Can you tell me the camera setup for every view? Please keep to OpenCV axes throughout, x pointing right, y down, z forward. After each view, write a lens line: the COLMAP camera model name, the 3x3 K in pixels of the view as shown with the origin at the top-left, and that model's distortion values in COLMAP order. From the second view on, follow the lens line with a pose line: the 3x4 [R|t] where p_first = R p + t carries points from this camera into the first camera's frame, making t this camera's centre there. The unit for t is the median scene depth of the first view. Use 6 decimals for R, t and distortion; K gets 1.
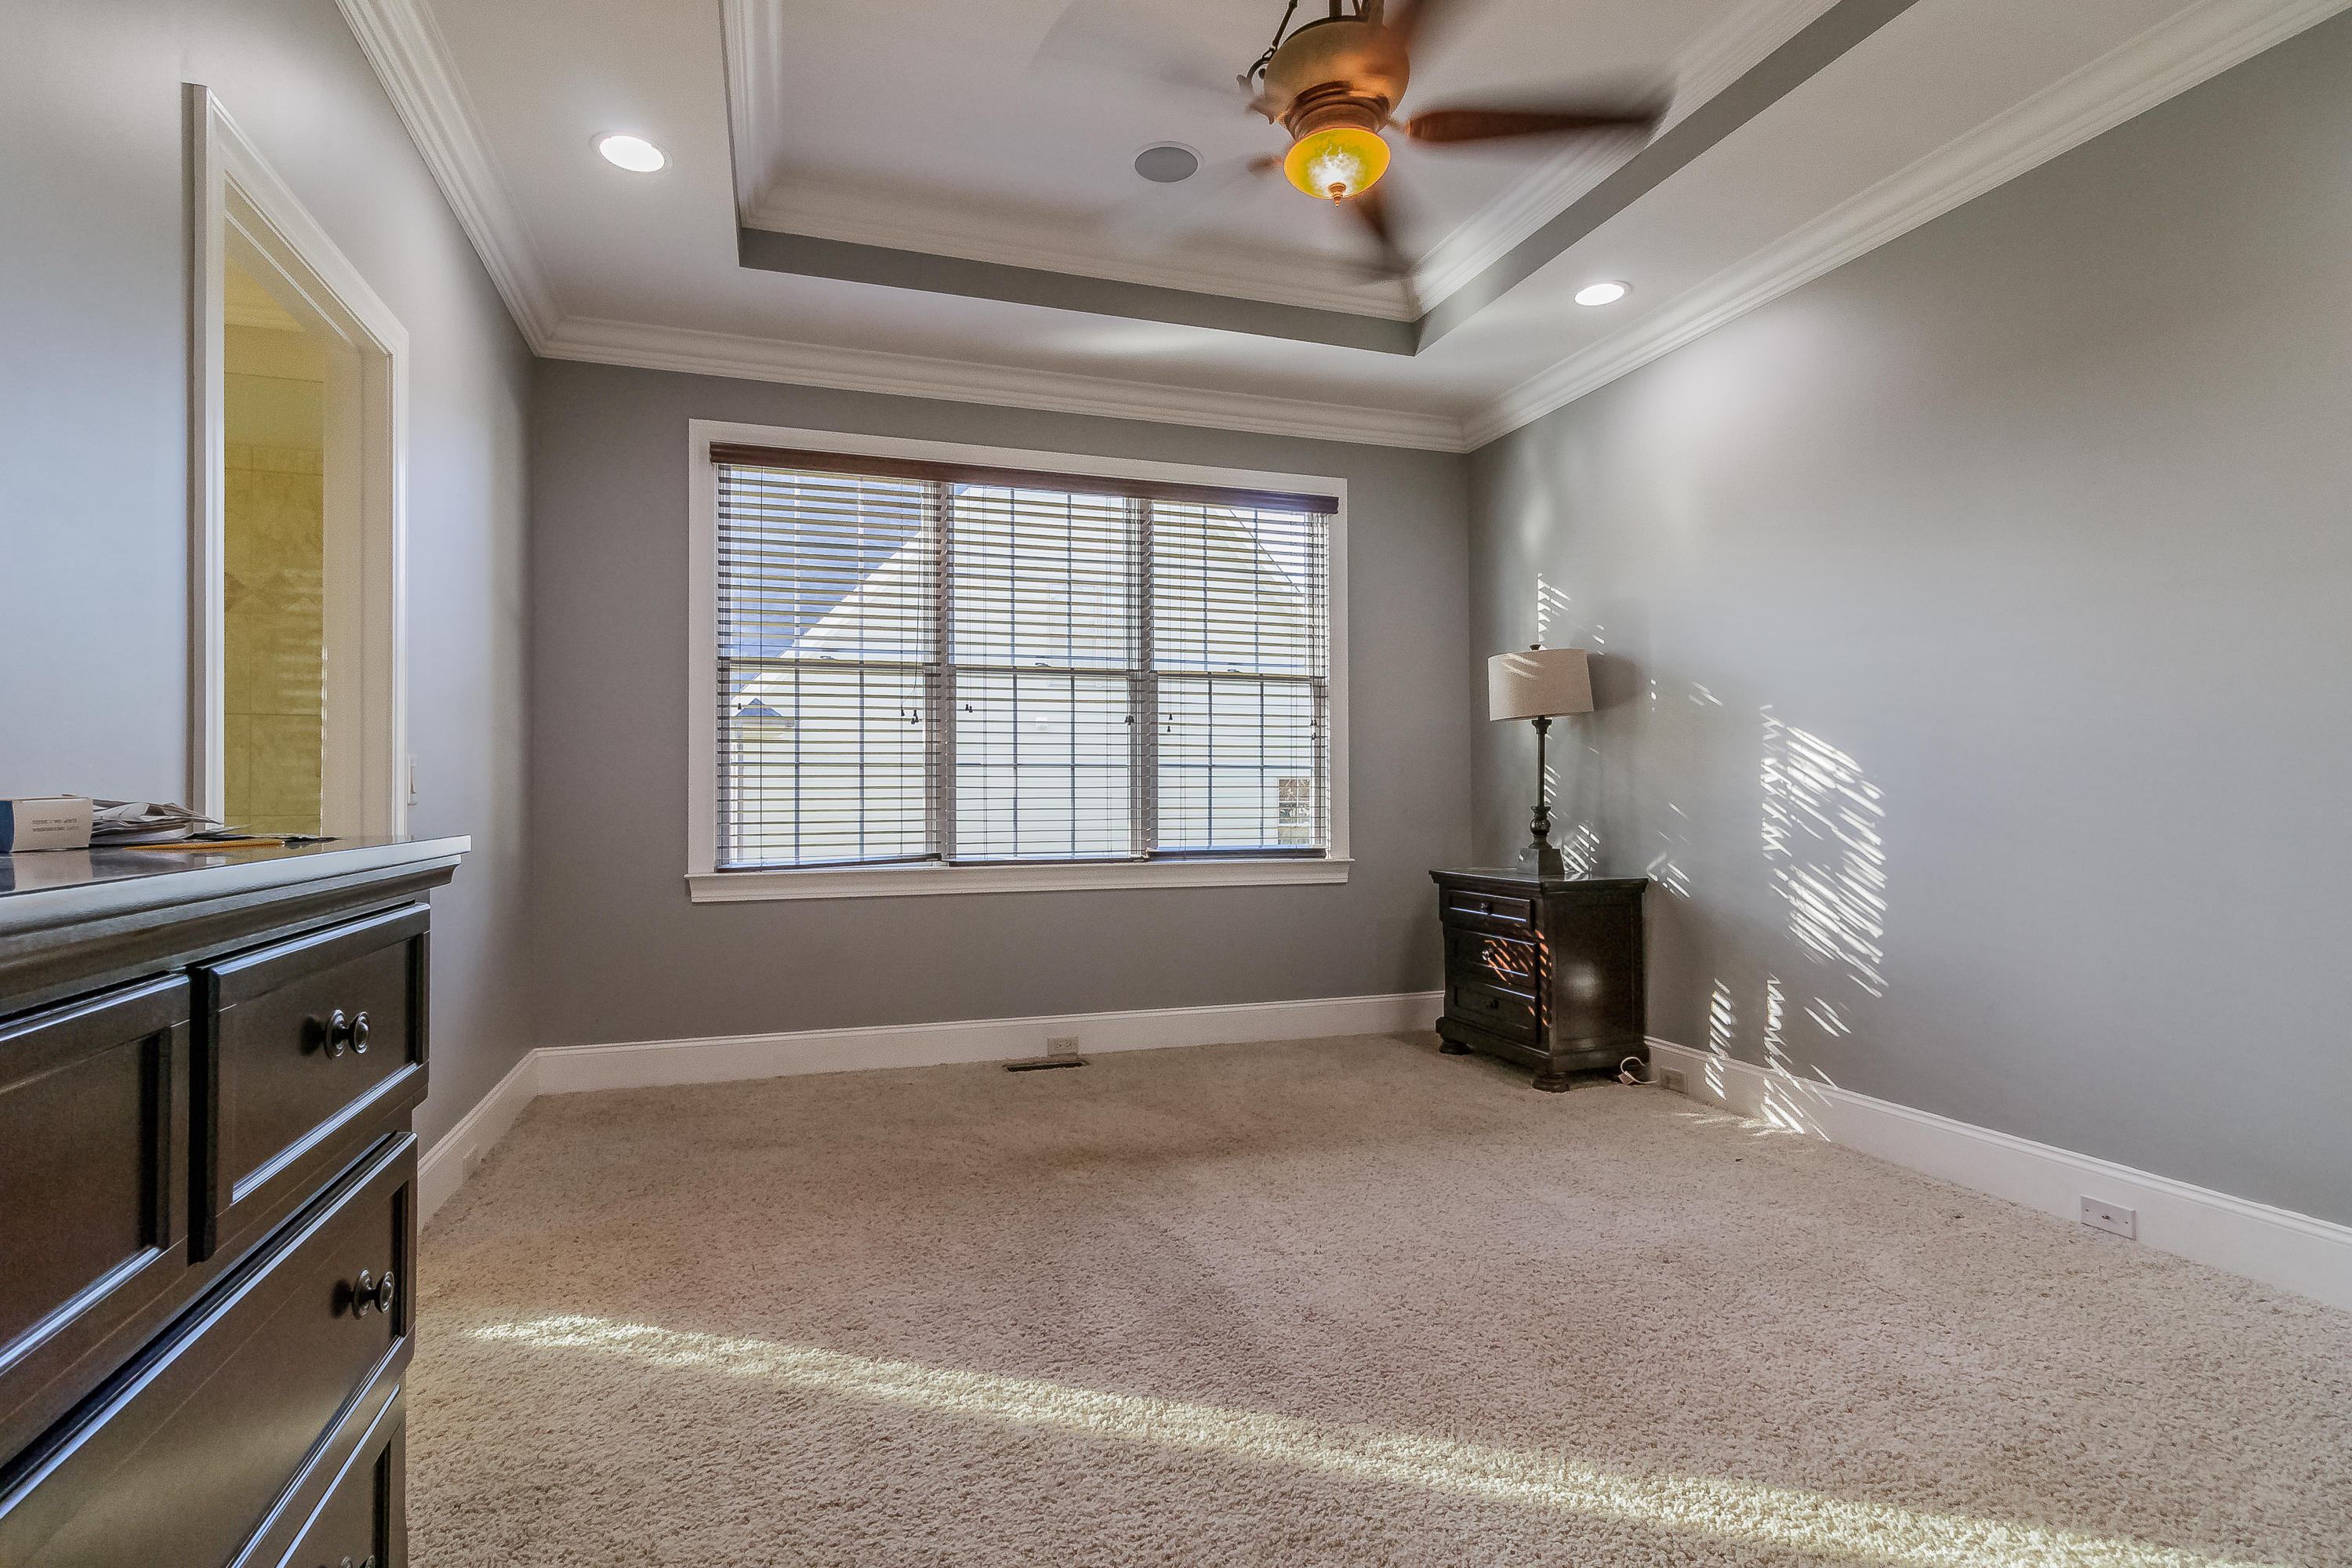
lens RADIAL K [[1103.8, 0, 1180.4], [0, 1103.8, 780.6], [0, 0, 1]] dist [-0.002296, 0.000196]
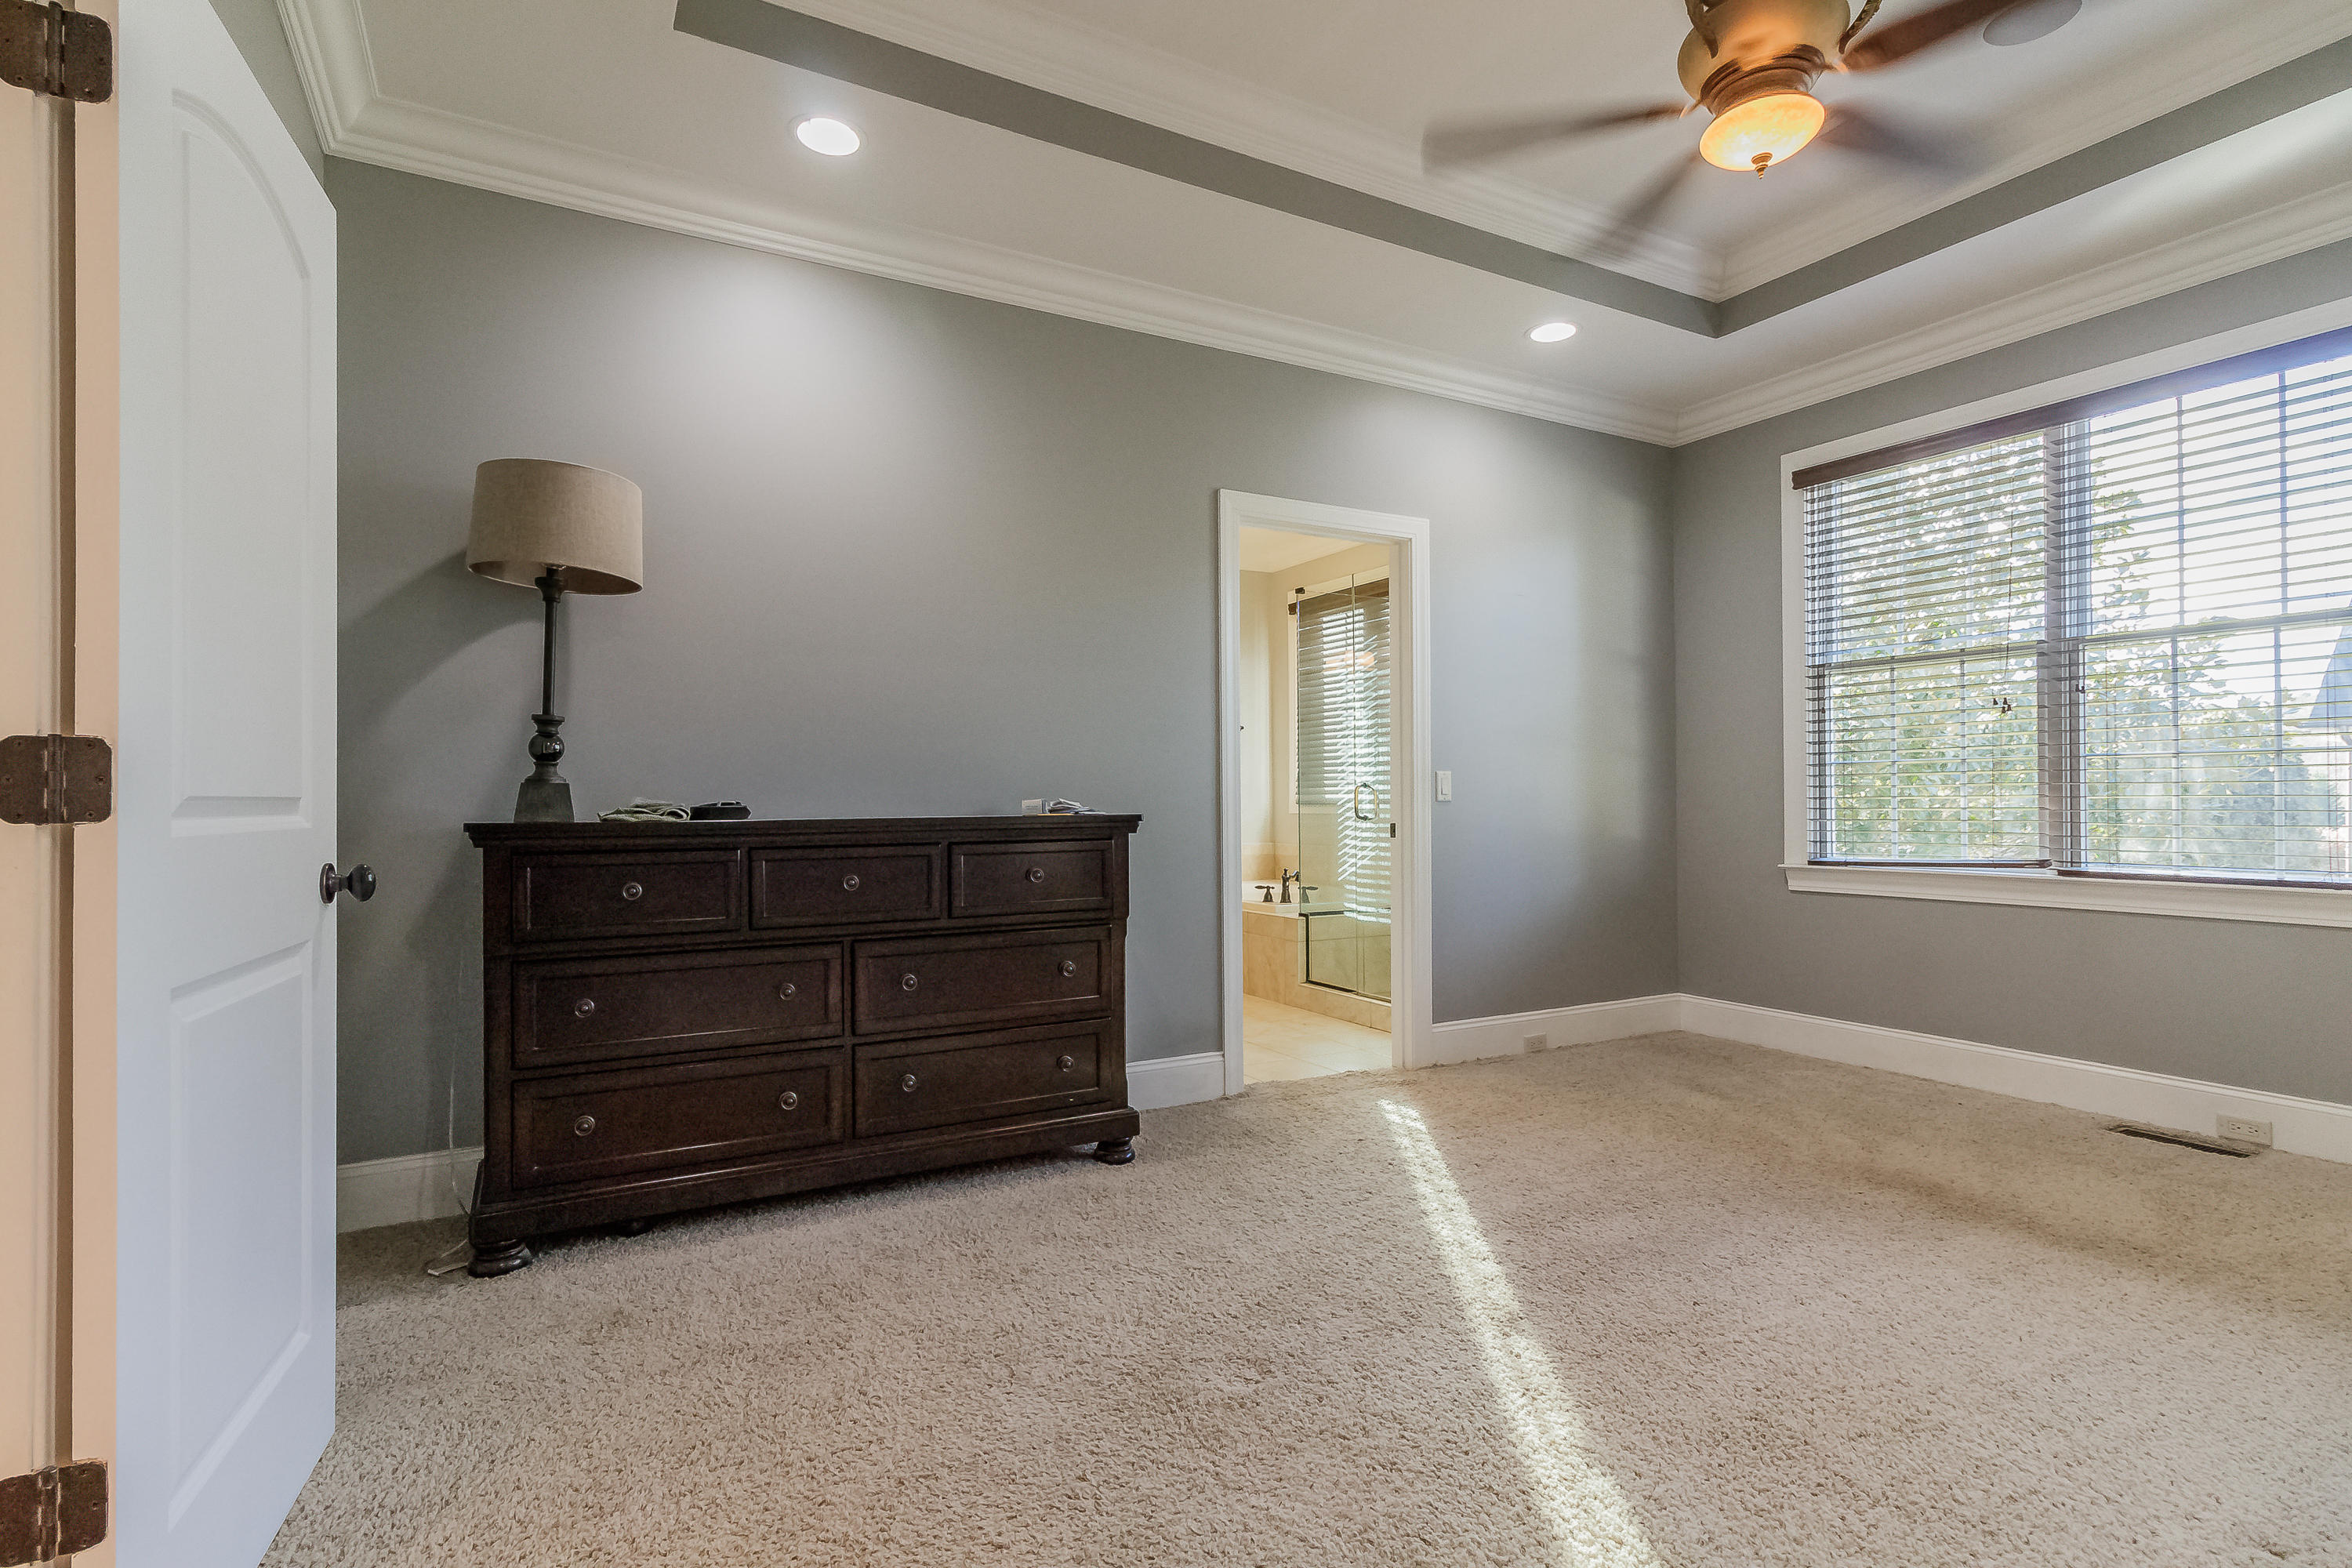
lens RADIAL K [[1109.3, 0, 1166.4], [0, 1109.3, 793.6], [0, 0, 1]] dist [0.001142, 0.000384]
pose [[0.204923, -0.002276, -0.978775, 0.505609], [0.018692, 0.999824, 0.001588, -0.000186], [0.978599, -0.018621, 0.204930, 0.150952]]
